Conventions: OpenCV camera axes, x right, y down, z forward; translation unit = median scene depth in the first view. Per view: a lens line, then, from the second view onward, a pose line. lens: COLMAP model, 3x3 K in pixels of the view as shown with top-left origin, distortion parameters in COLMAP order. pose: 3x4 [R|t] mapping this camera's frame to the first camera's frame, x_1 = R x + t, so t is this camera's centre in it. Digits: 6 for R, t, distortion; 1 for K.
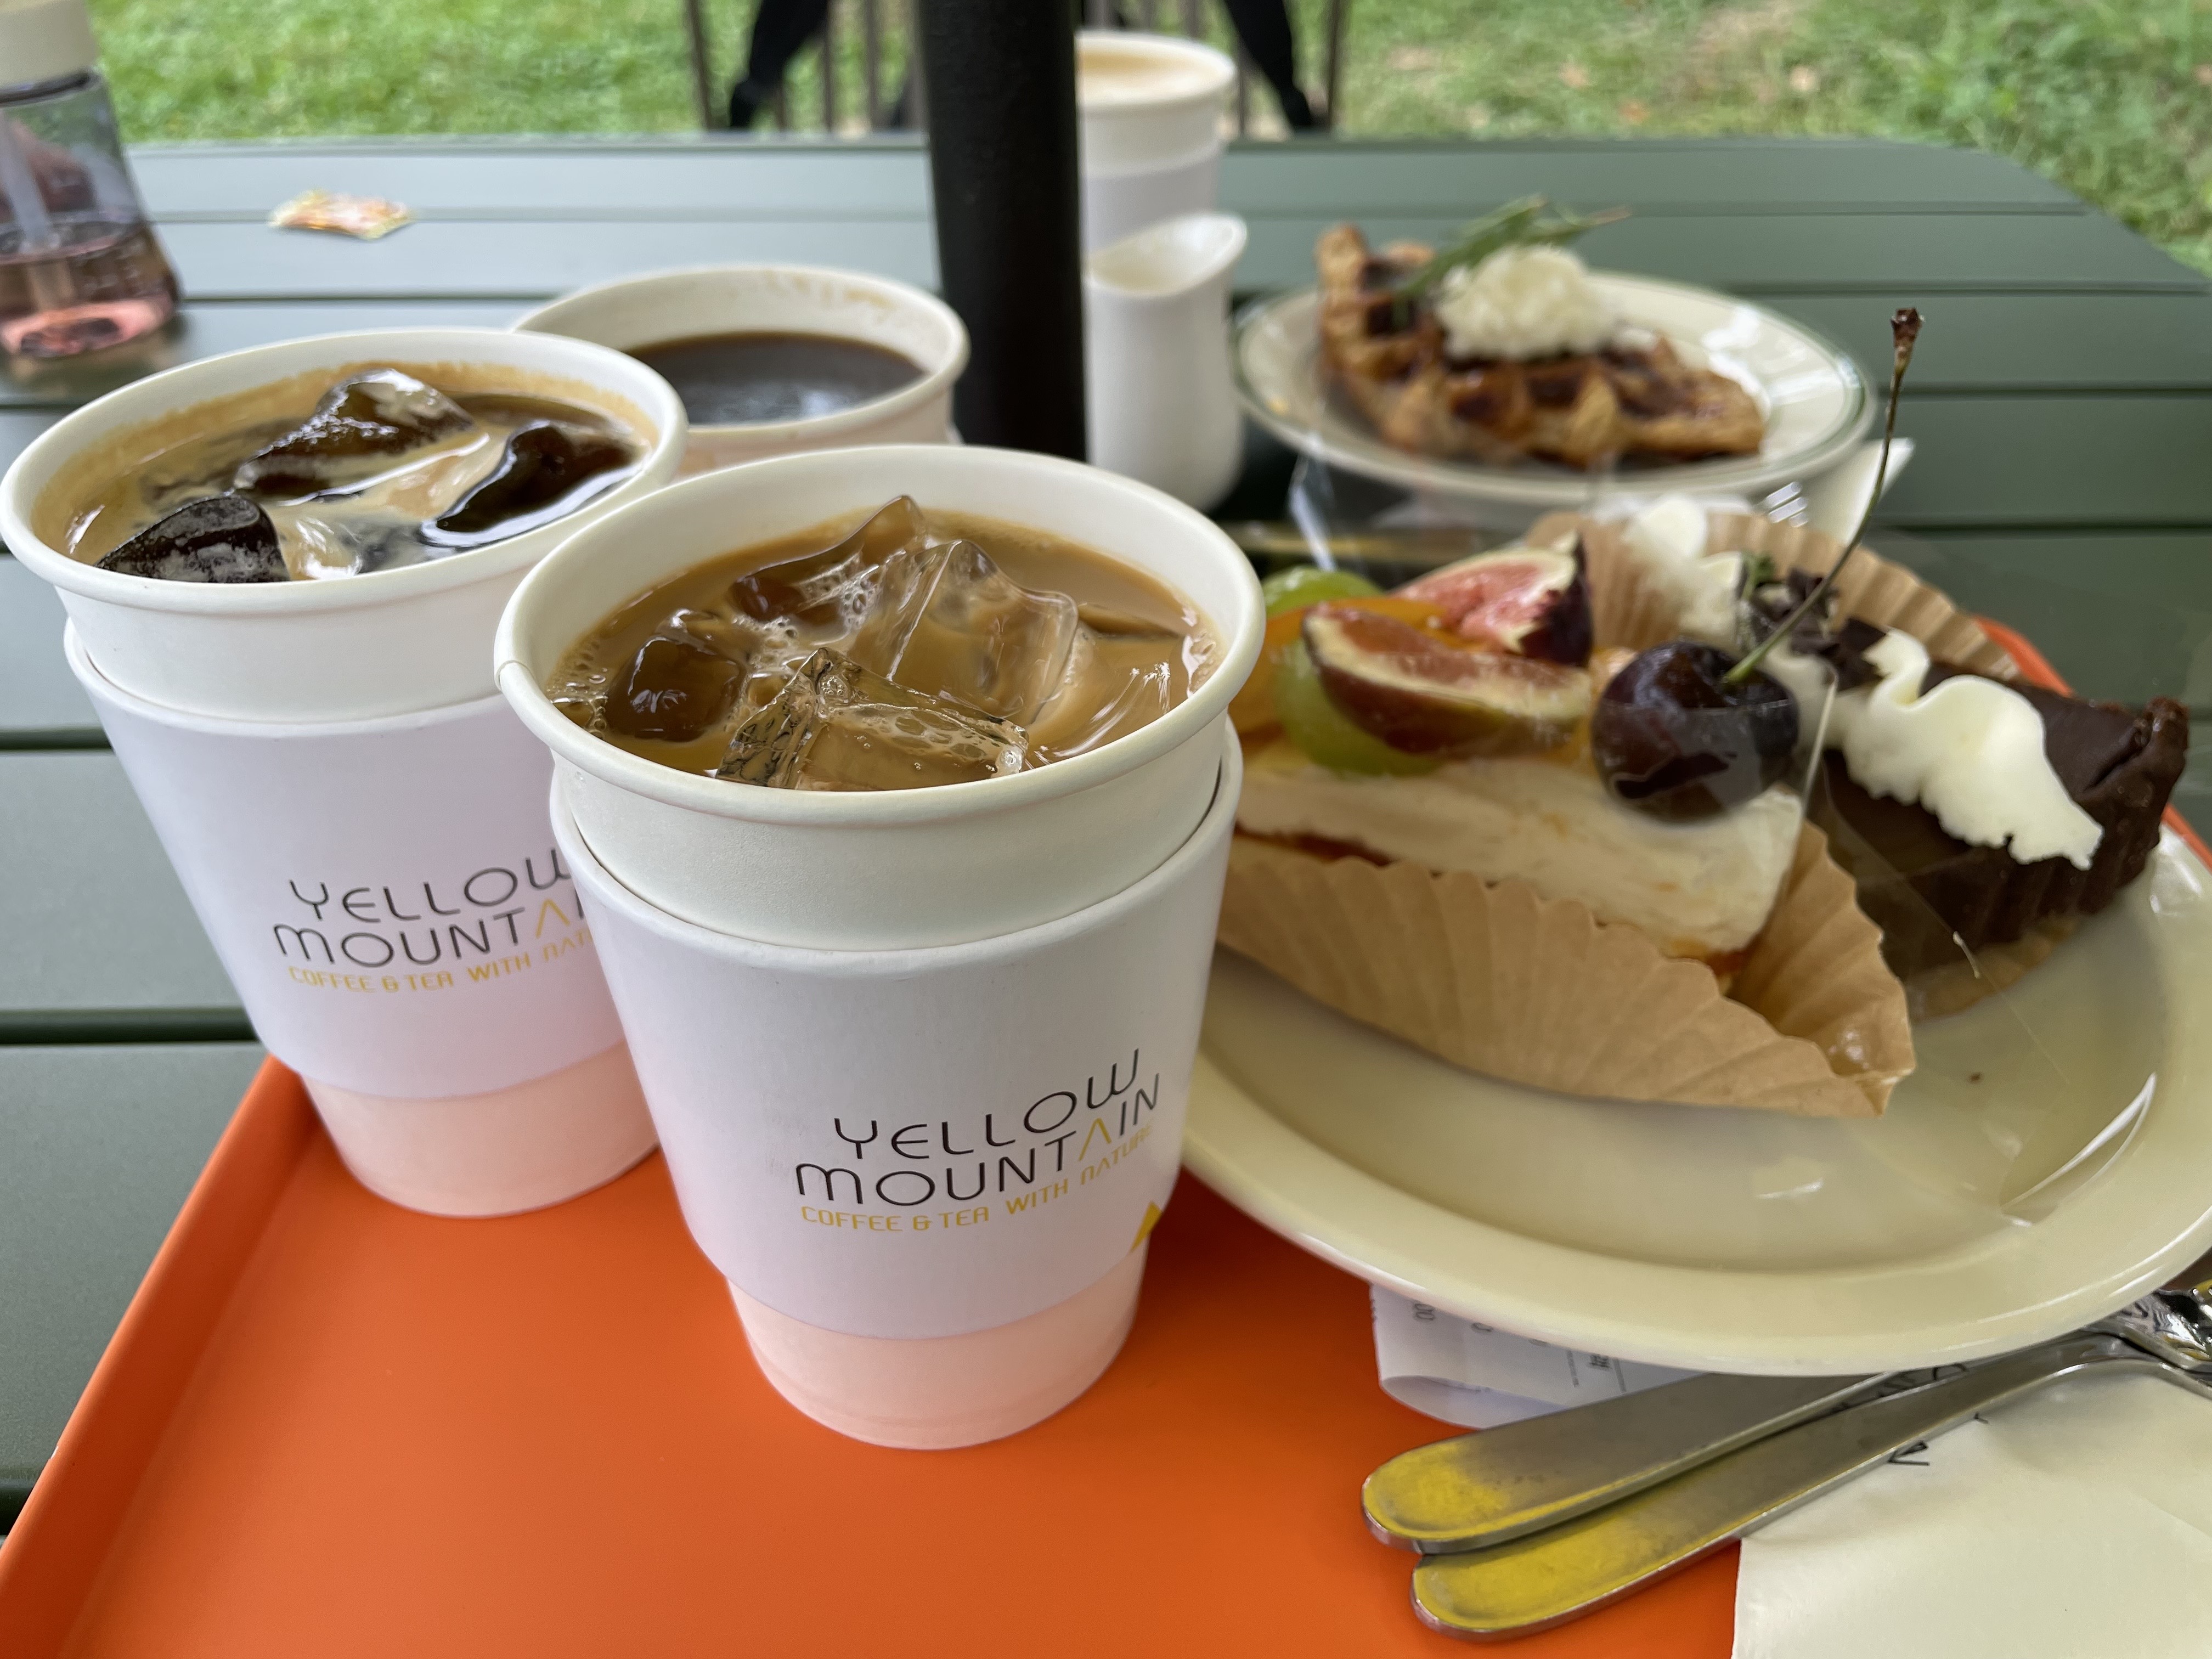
lens RADIAL K [[1677.0, 0, 1107.2], [0, 1677.0, 854.6], [0, 0, 1]] dist [0.055969, -0.073971]
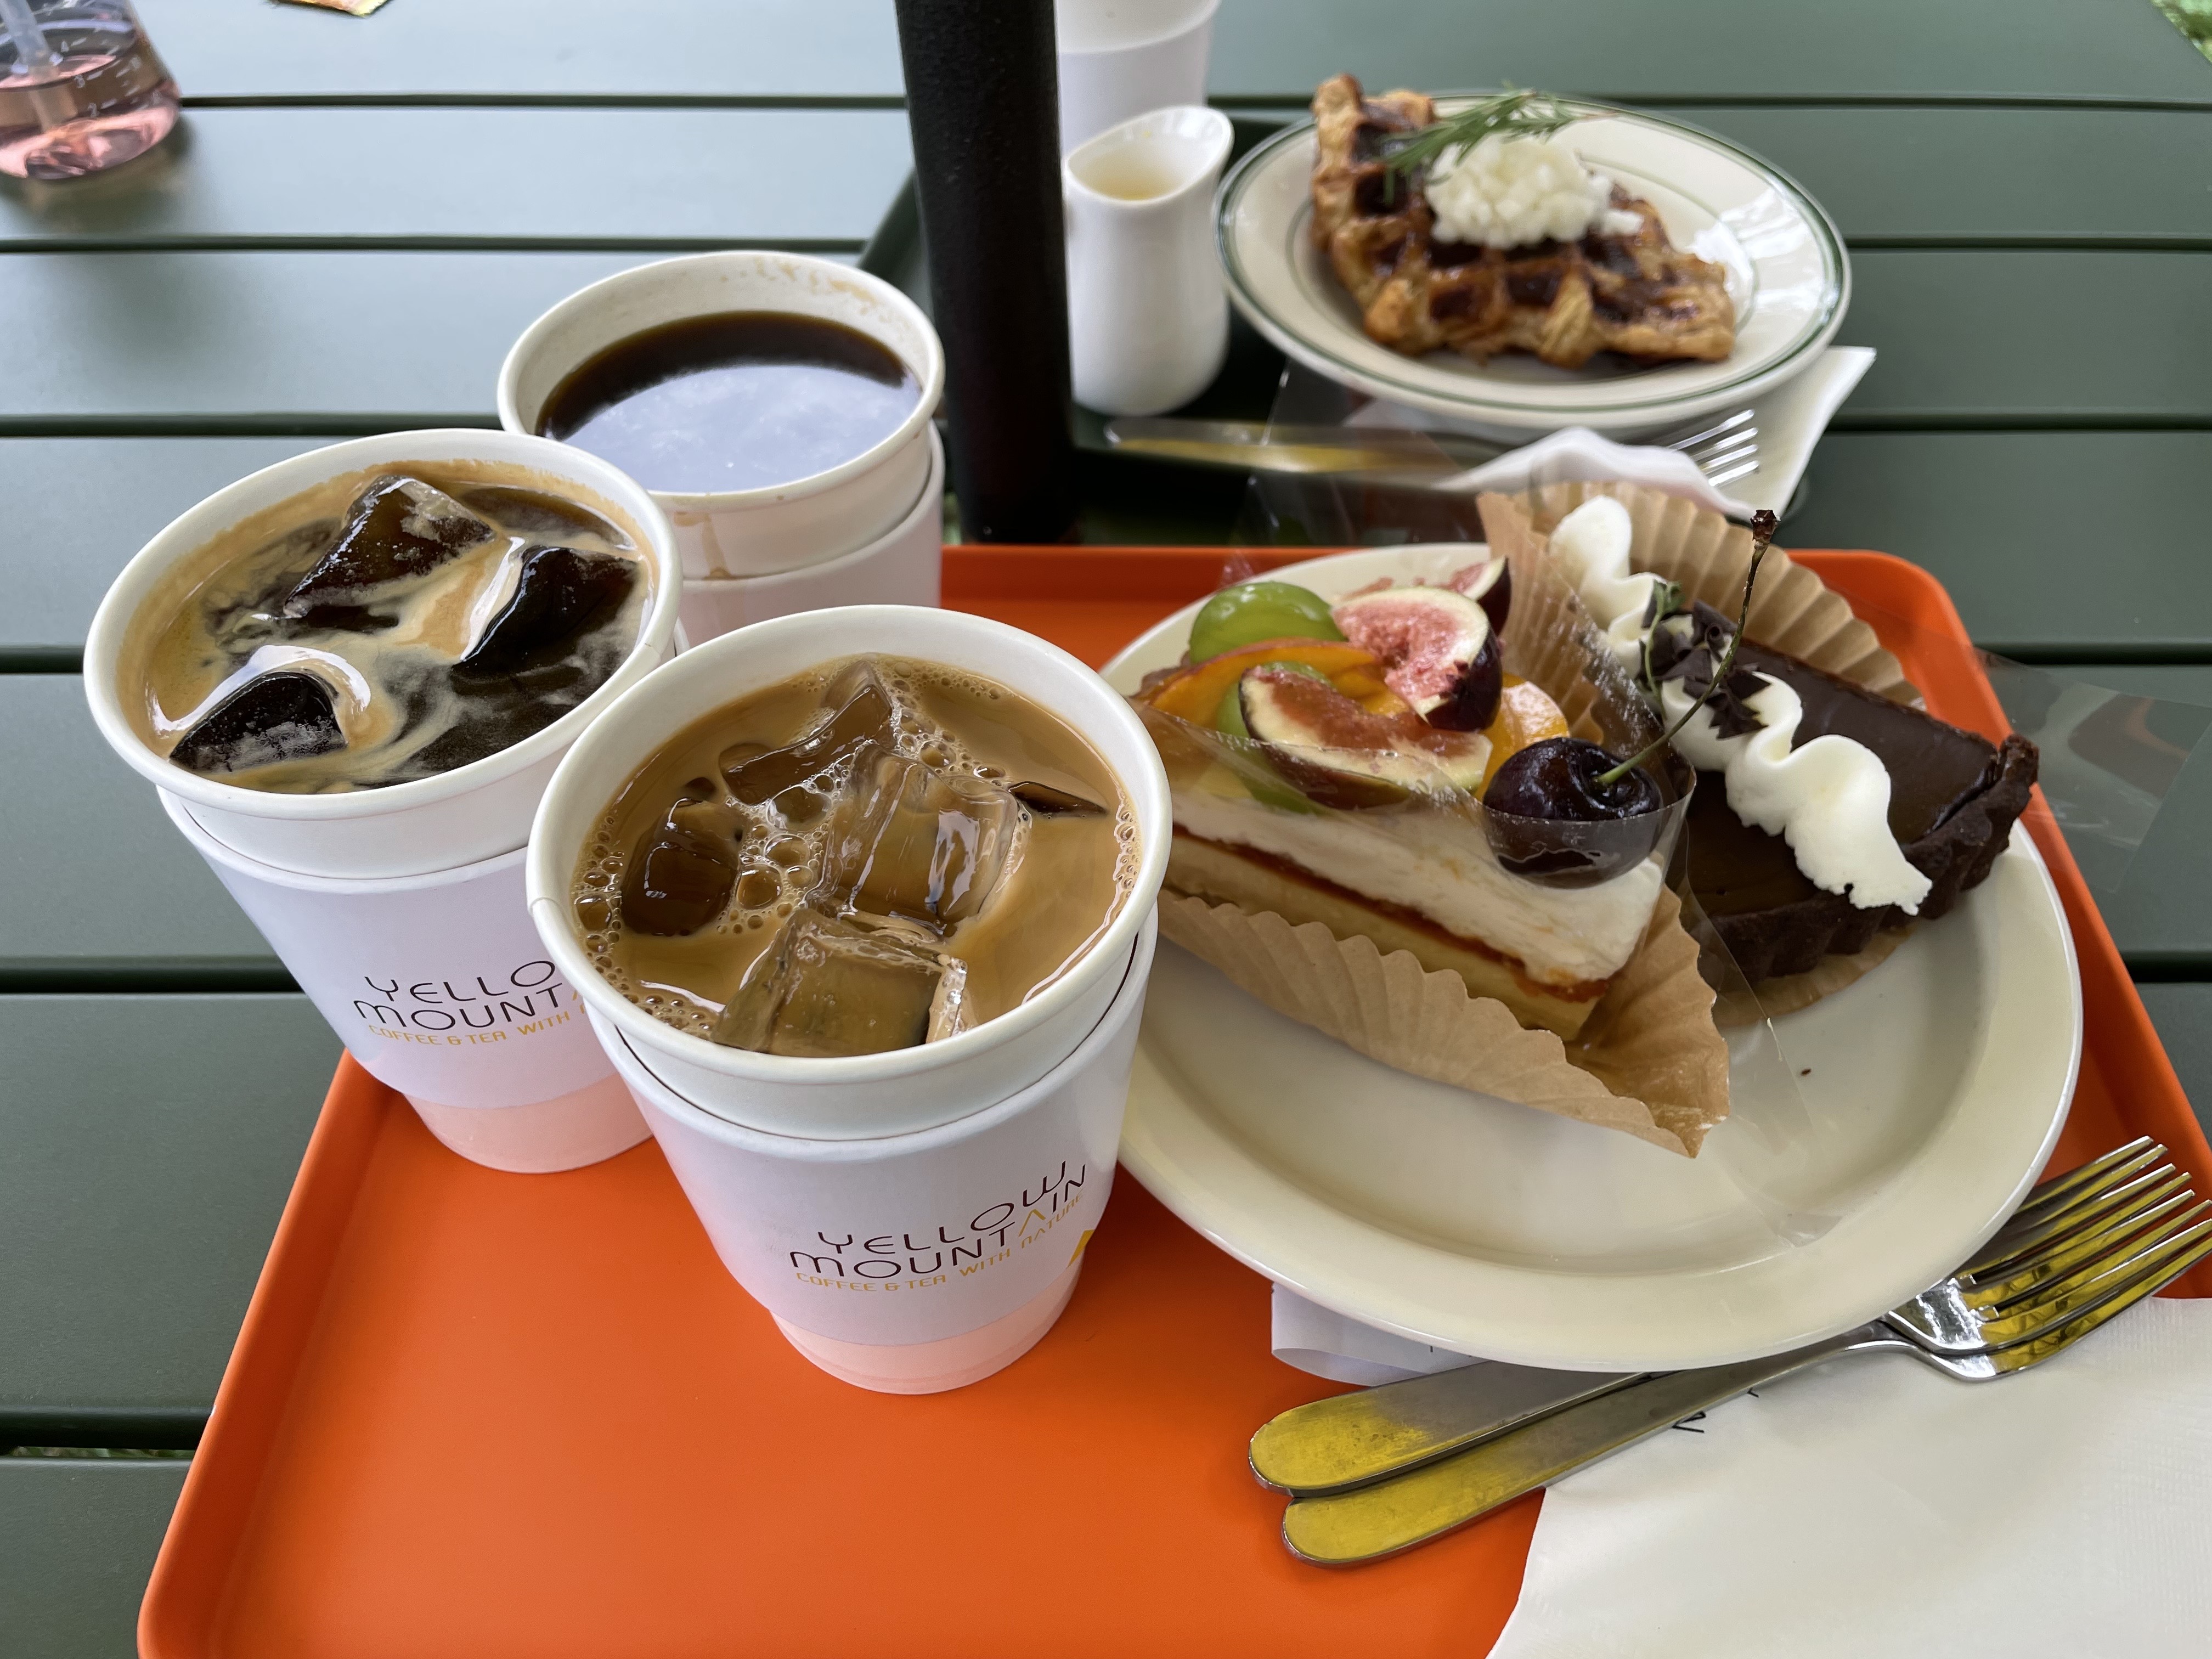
lens RADIAL K [[1660.0, 0, 1116.3], [0, 1660.0, 823.3], [0, 0, 1]] dist [0.078670, -0.106800]
pose [[0.999829, 0.014767, -0.011095, 0.049373], [-0.012125, 0.977873, 0.208847, -0.285785], [0.013934, -0.208677, 0.977885, -0.108985]]
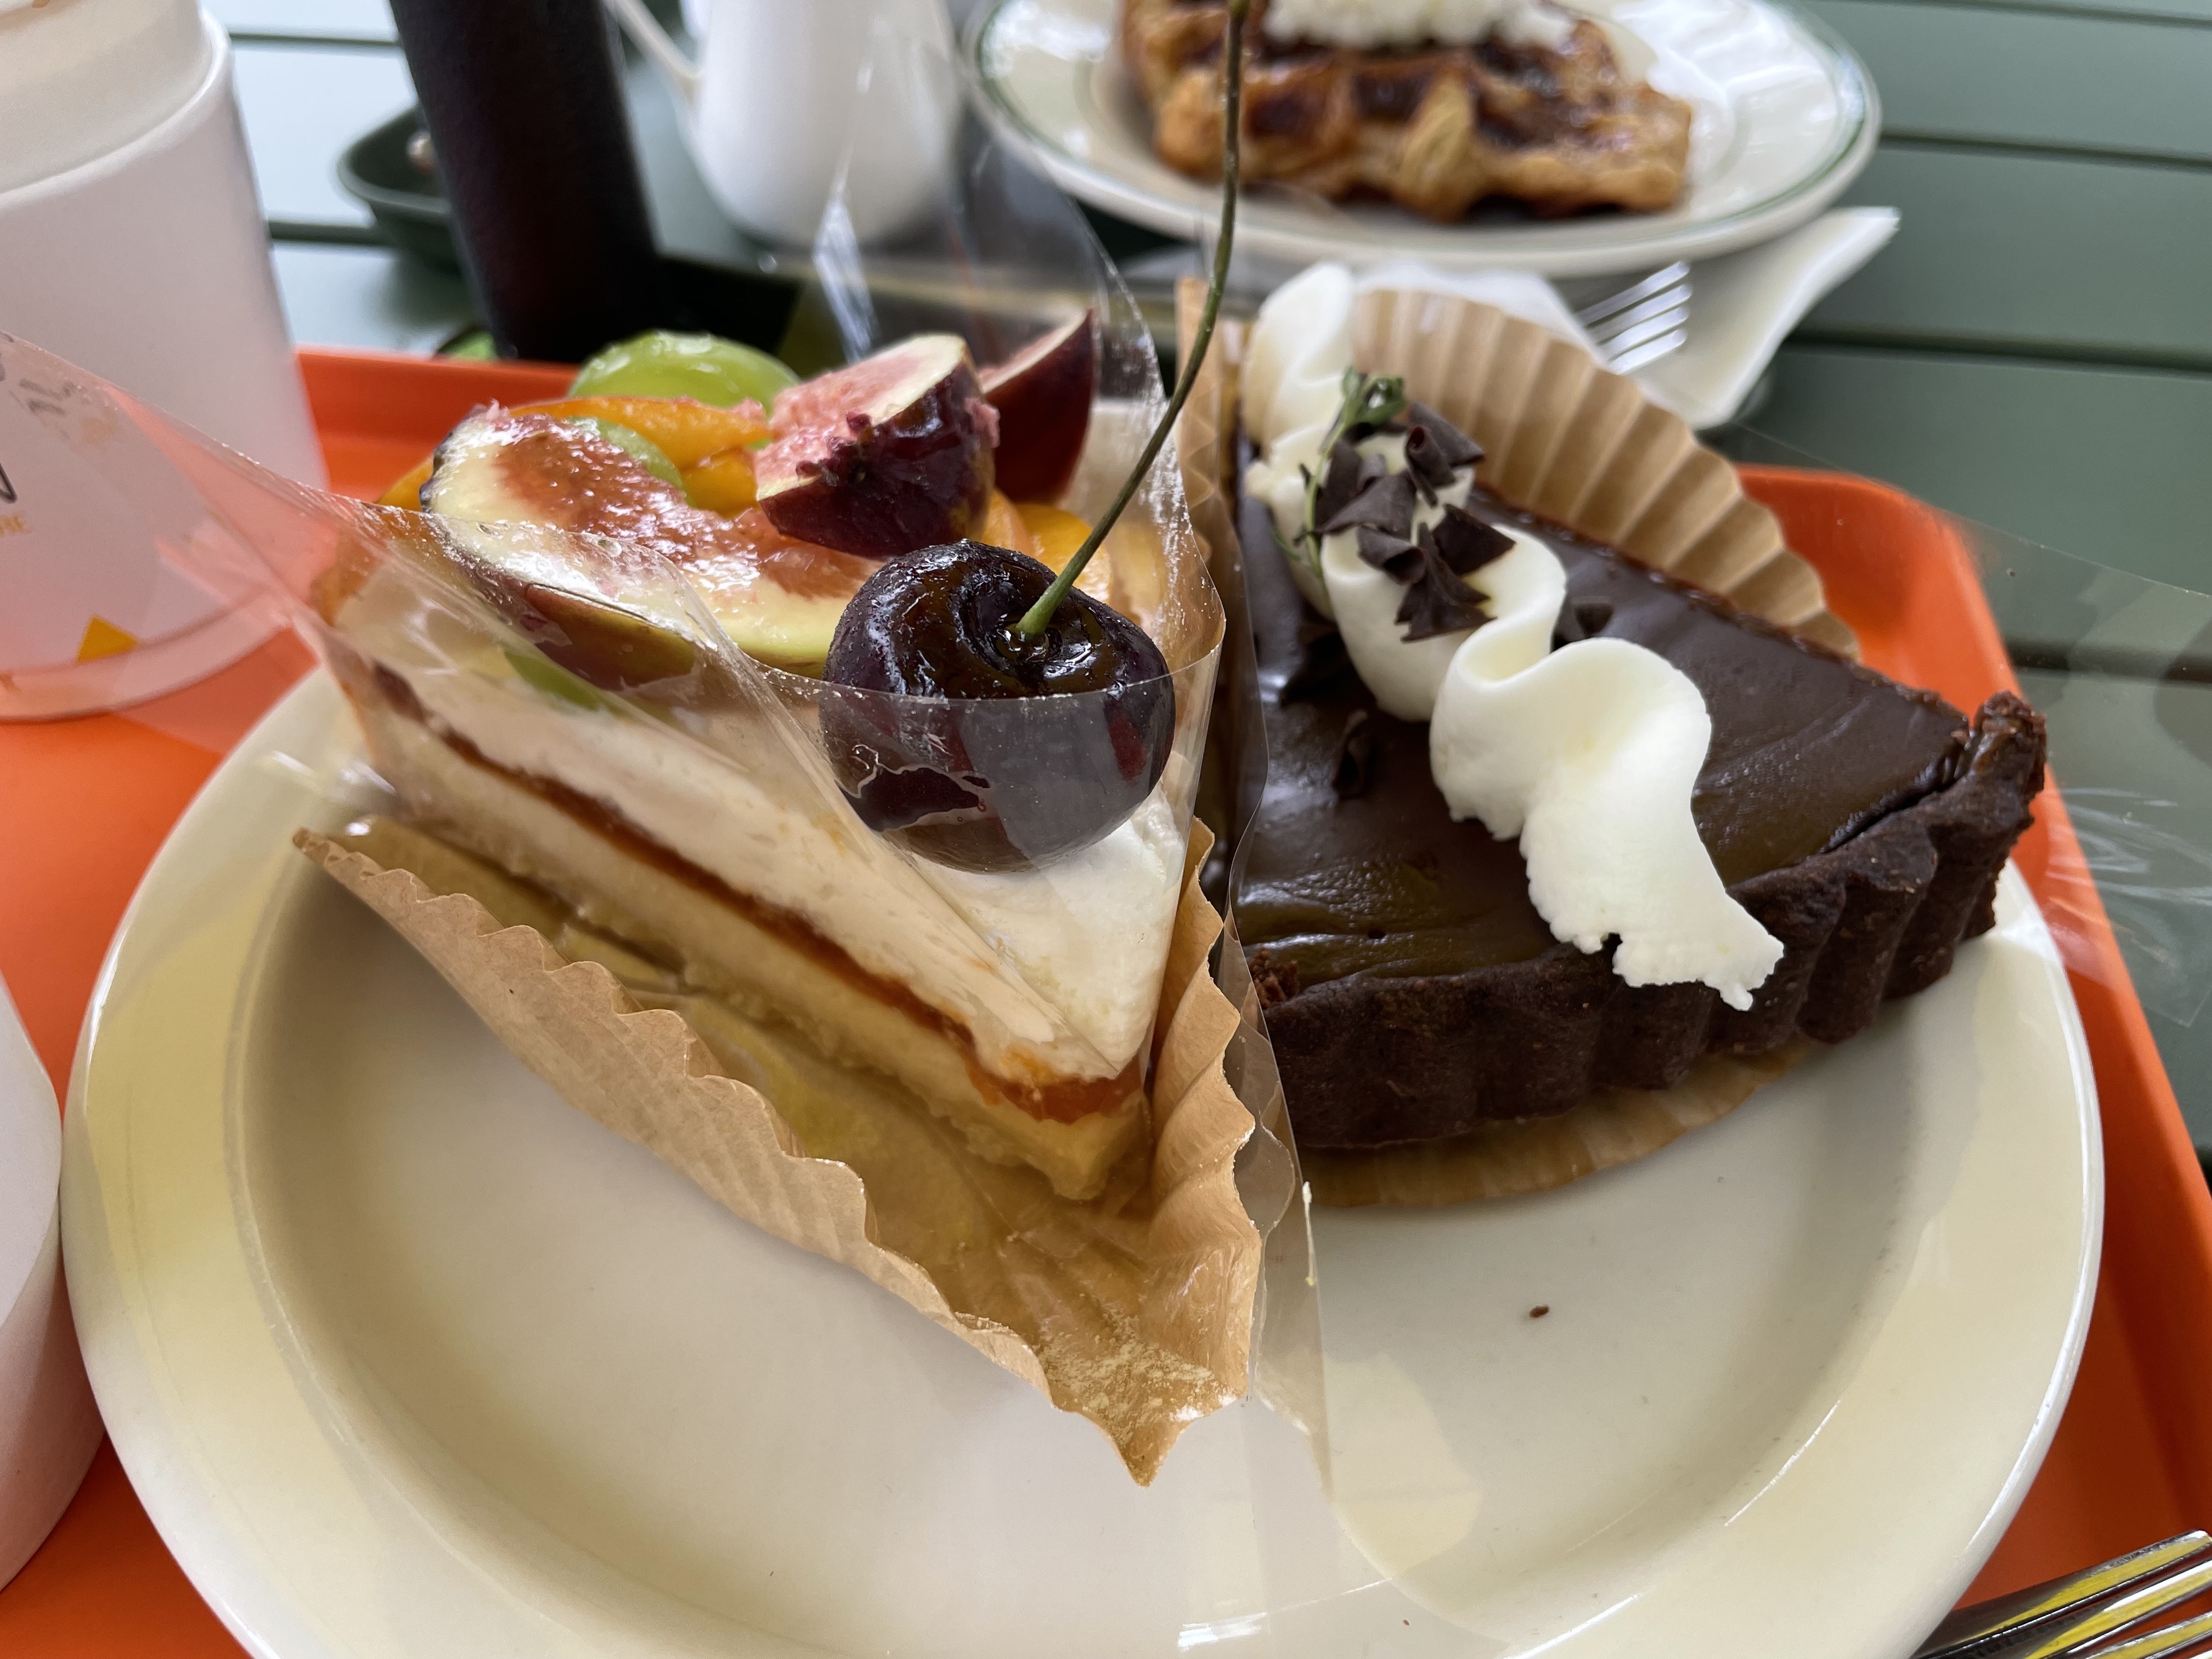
lens RADIAL K [[1677.0, 0, 1107.2], [0, 1677.0, 854.6], [0, 0, 1]] dist [0.055969, -0.073971]
pose [[0.990447, 0.106520, -0.087564, 0.416346], [-0.092271, 0.983881, 0.153183, -0.108874], [0.102469, -0.143640, 0.984311, 0.441981]]
